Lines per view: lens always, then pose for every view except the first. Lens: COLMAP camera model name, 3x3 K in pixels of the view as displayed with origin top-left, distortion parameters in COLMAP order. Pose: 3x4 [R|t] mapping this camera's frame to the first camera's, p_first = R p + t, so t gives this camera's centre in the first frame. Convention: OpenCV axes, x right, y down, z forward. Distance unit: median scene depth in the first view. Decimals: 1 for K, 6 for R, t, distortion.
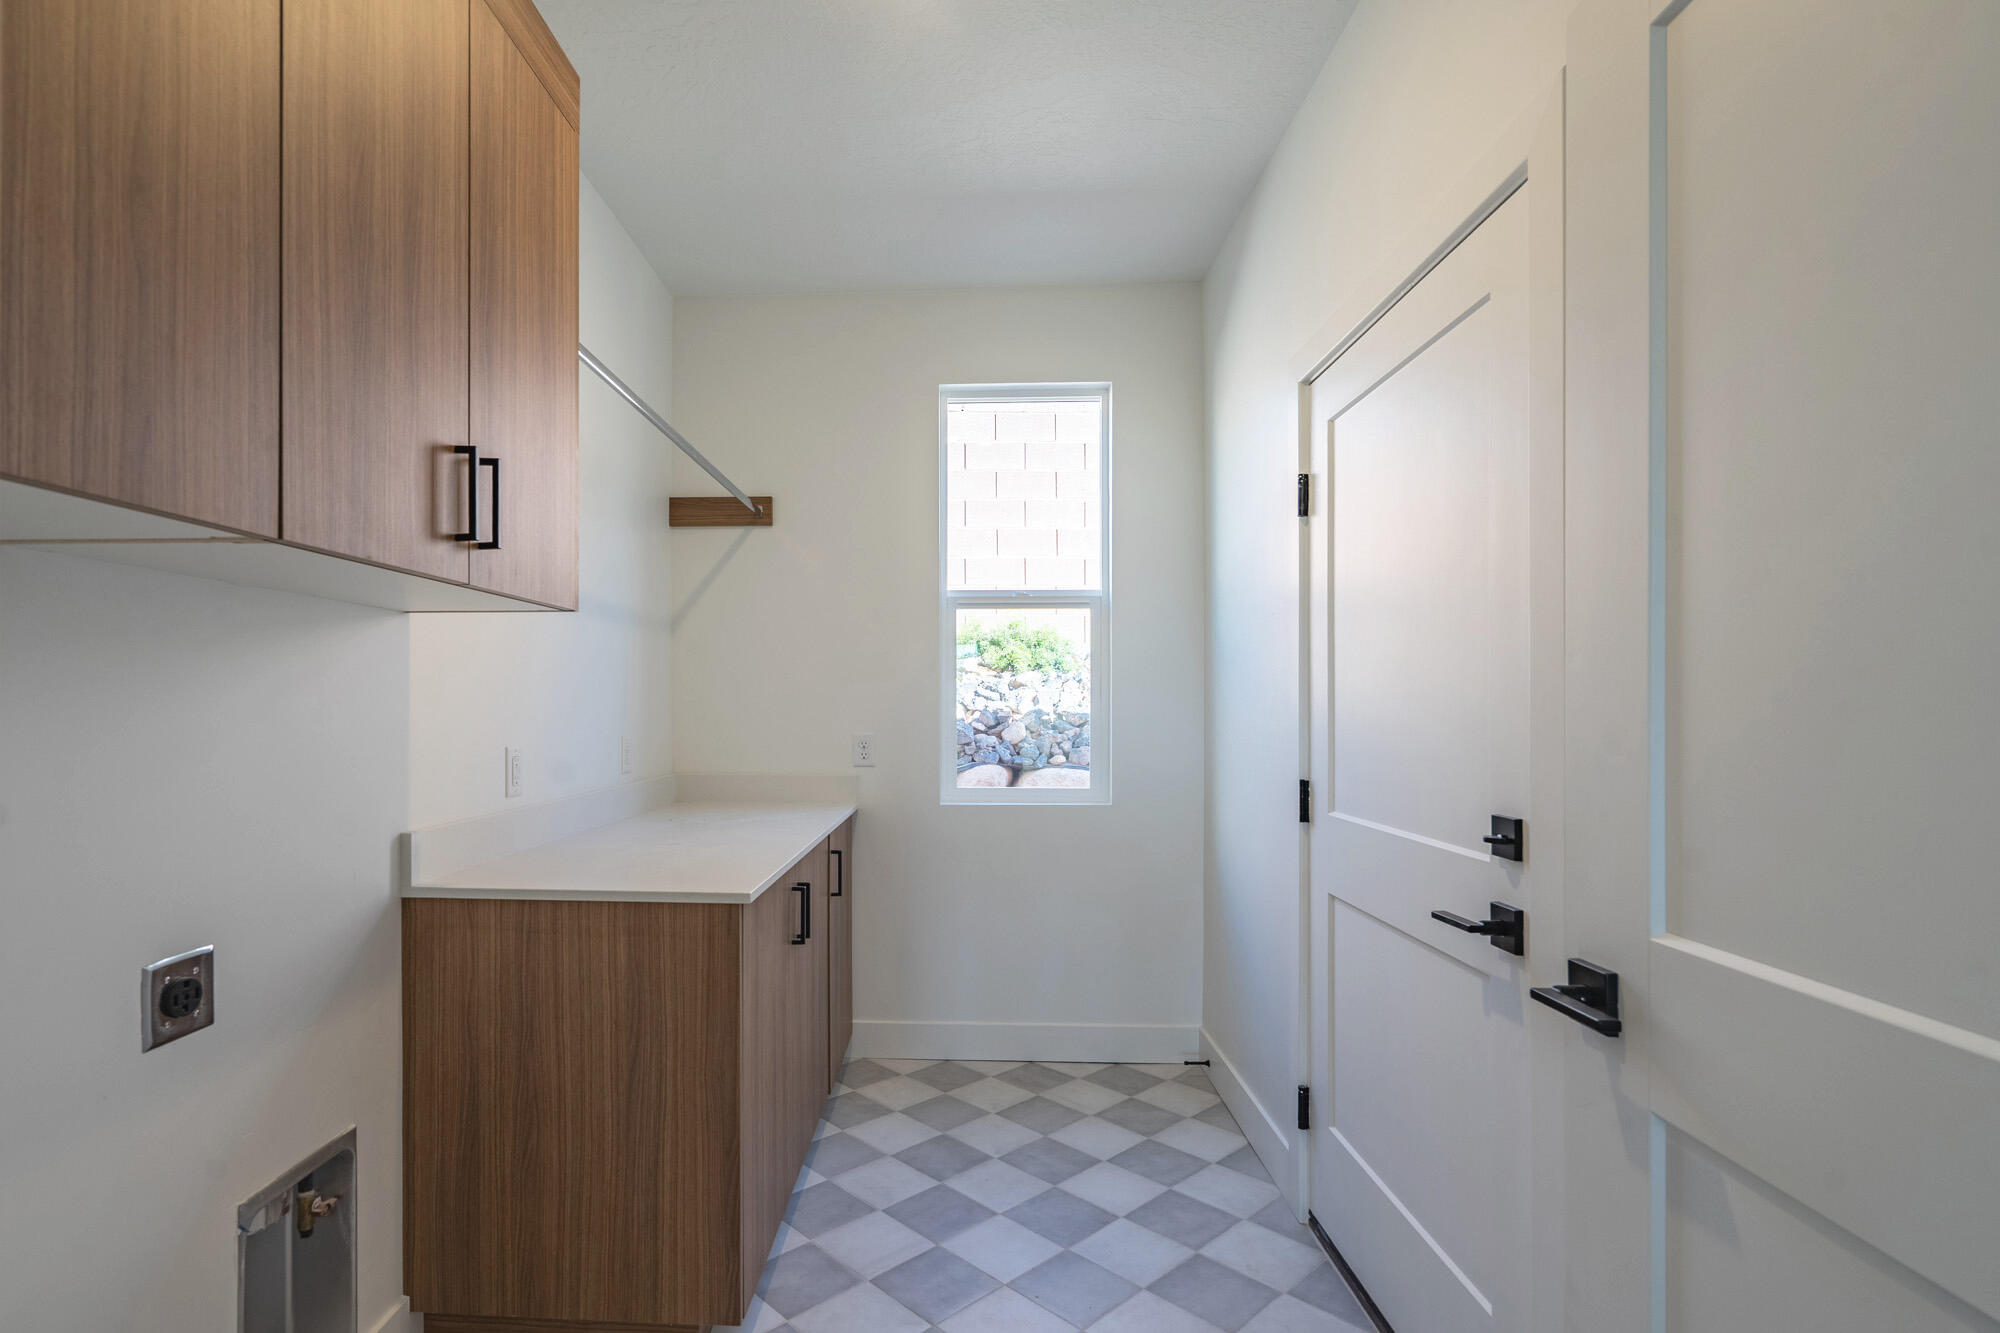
lens RADIAL K [[991.1, 0, 940.0], [0, 991.1, 711.9], [0, 0, 1]] dist [0.000097, 0.000793]
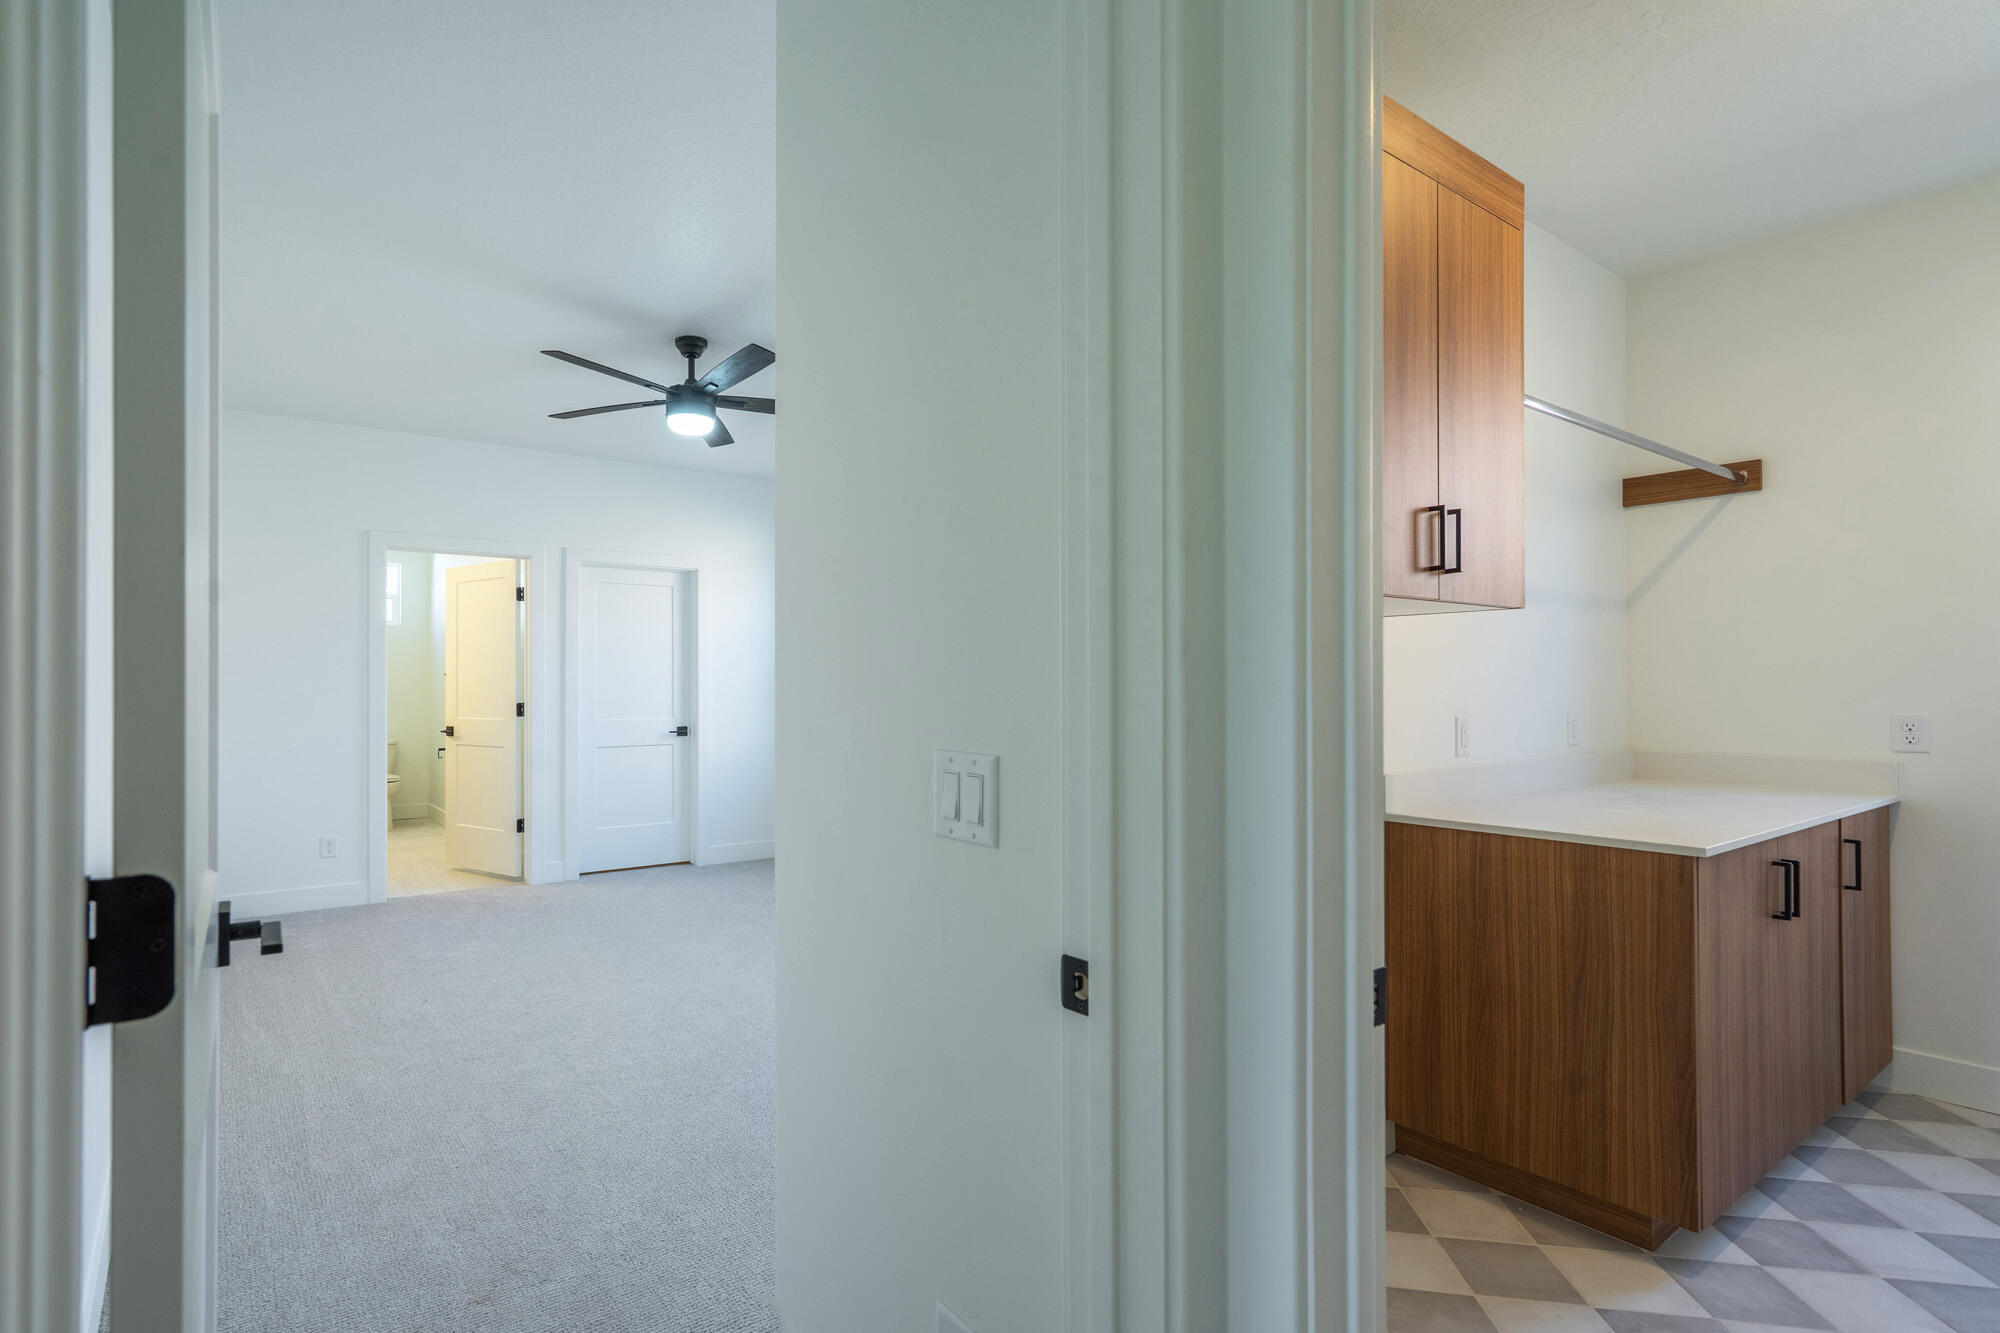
lens RADIAL K [[912.6, 0, 858.3], [0, 912.6, 682.9], [0, 0, 1]] dist [0.001109, 0.000891]
pose [[0.564292, -0.006371, -0.825551, 0.092236], [-0.001561, 0.999960, -0.008784, 0.004680], [0.825574, 0.006245, 0.564259, -0.283974]]
